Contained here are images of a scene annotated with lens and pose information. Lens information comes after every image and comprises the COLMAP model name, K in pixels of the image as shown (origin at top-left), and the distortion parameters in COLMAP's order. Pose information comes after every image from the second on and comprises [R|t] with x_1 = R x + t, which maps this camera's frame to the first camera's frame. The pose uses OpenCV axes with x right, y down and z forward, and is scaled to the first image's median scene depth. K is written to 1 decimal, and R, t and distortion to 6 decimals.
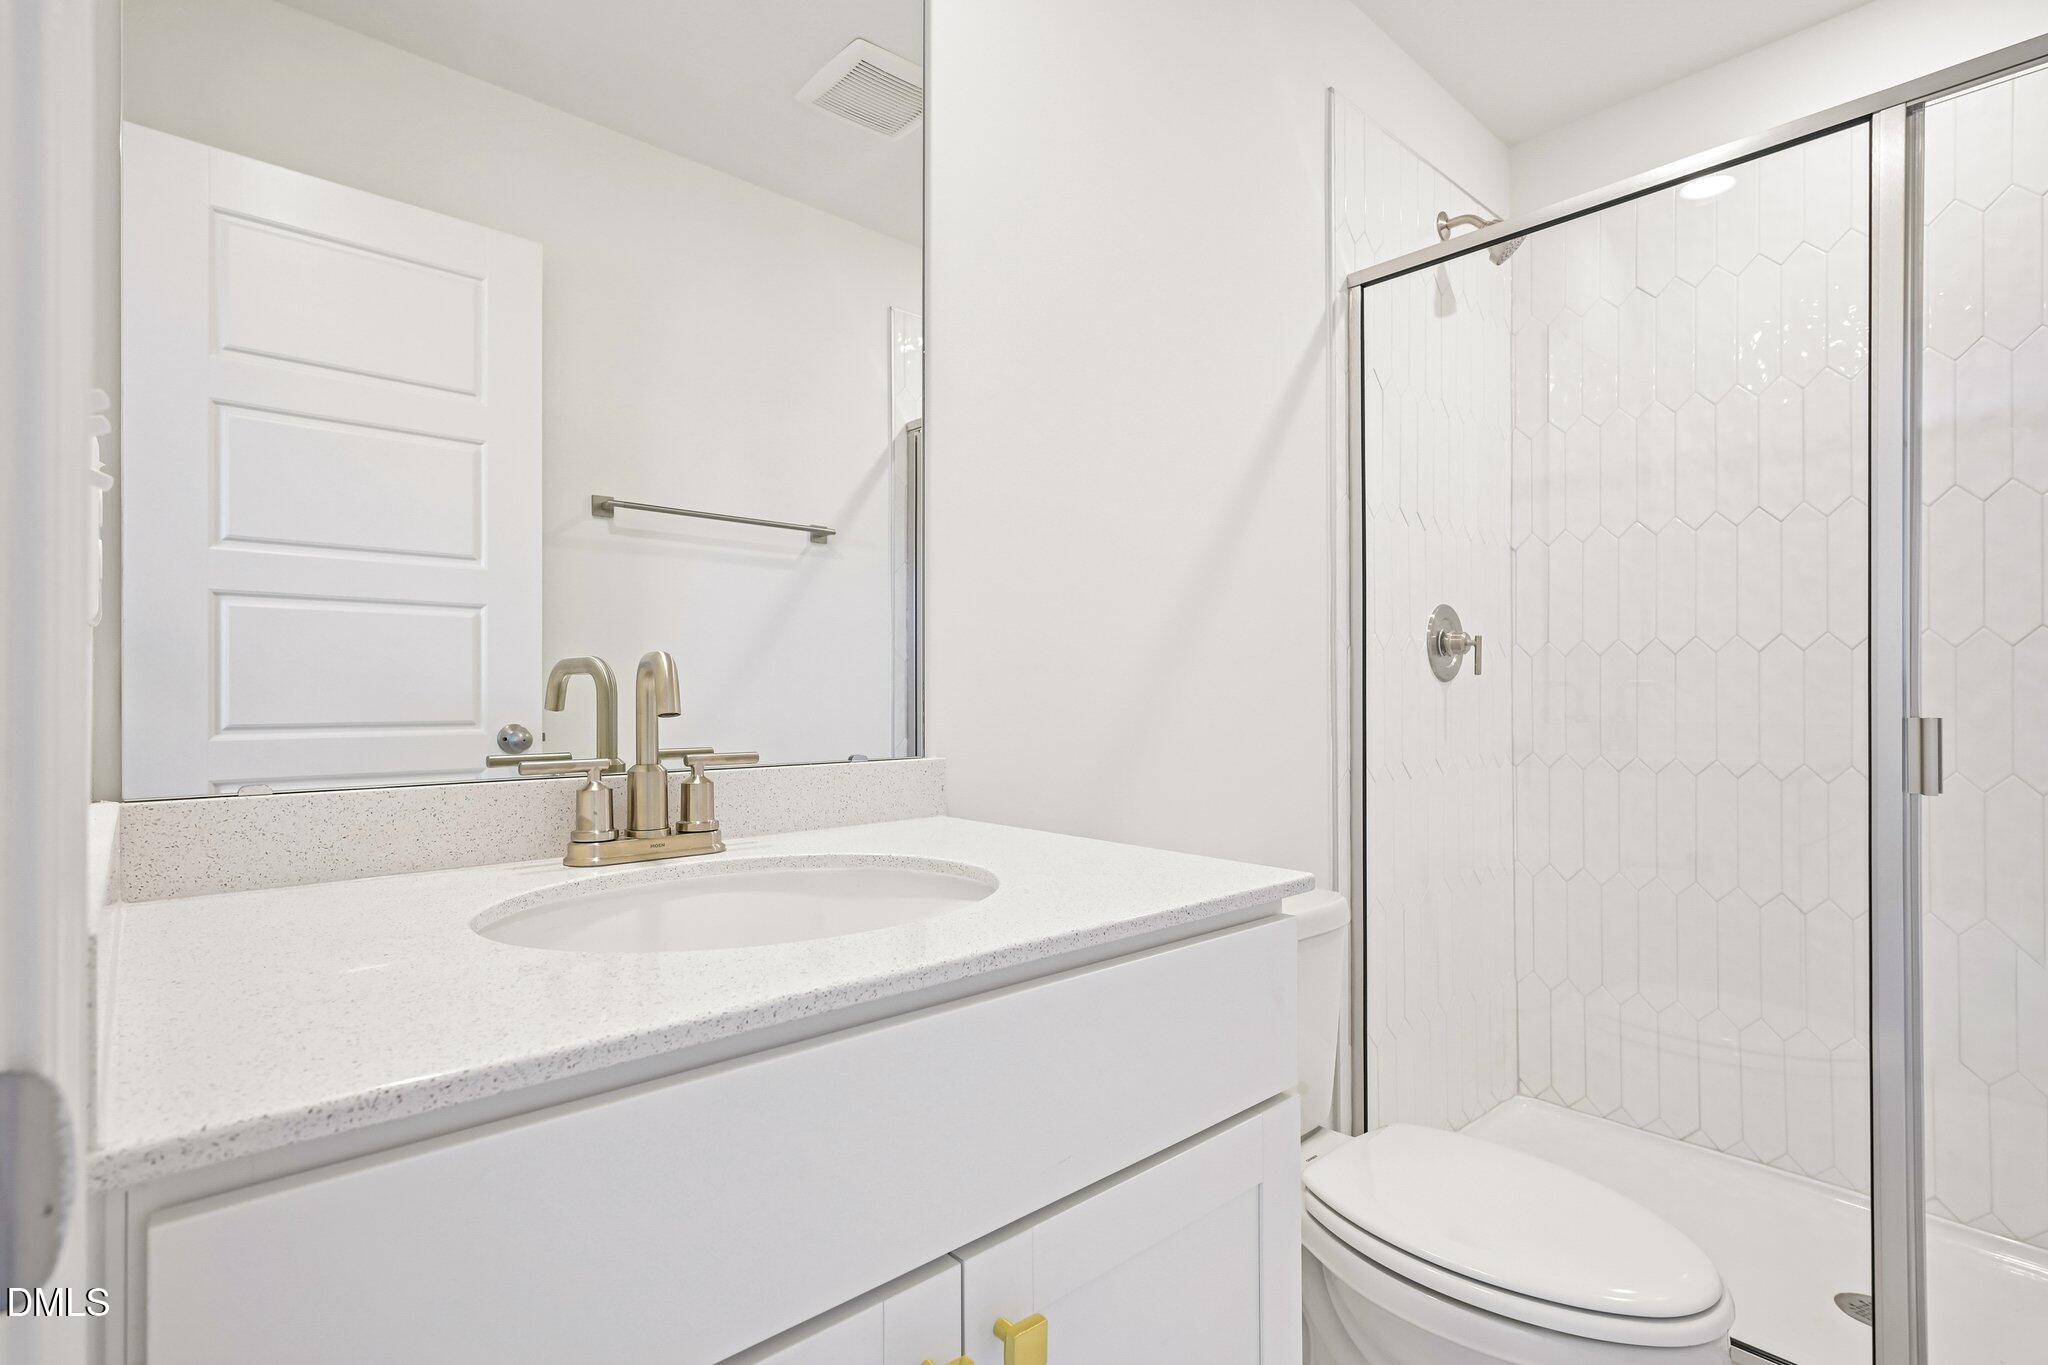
lens RADIAL K [[996.2, 0, 1030.1], [0, 996.2, 682.0], [0, 0, 1]] dist [0.000260, -0.000116]
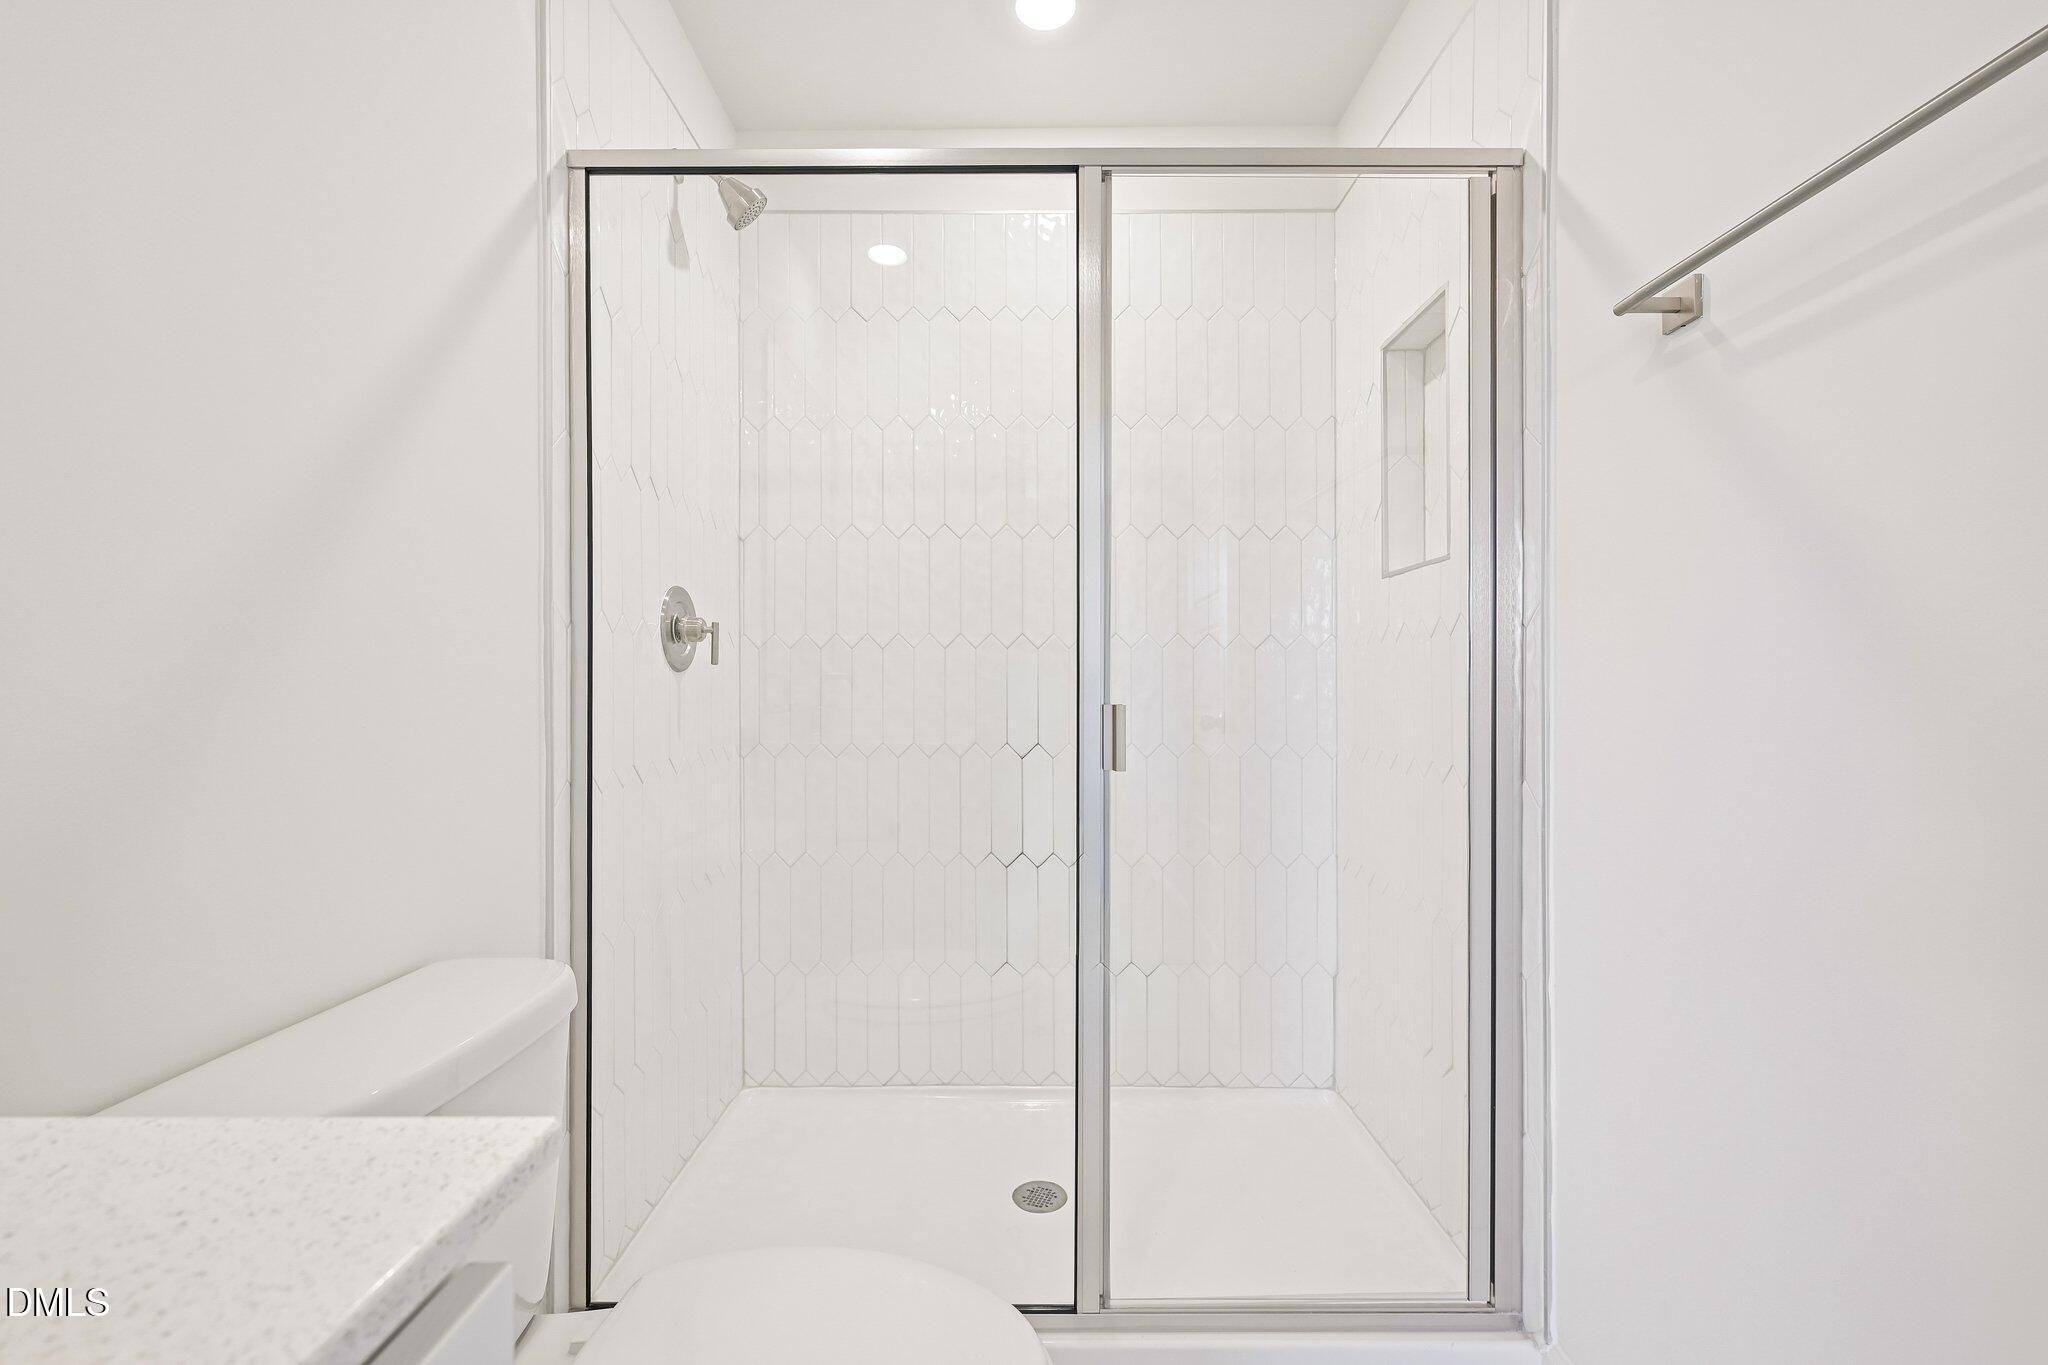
lens RADIAL K [[871.2, 0, 1036.1], [0, 871.2, 683.7], [0, 0, 1]] dist [0.003322, -0.000010]
pose [[0.678533, -0.001061, 0.734569, 0.059787], [-0.005034, 0.999969, 0.006095, 0.004400], [-0.734553, -0.007833, 0.678506, 0.243154]]
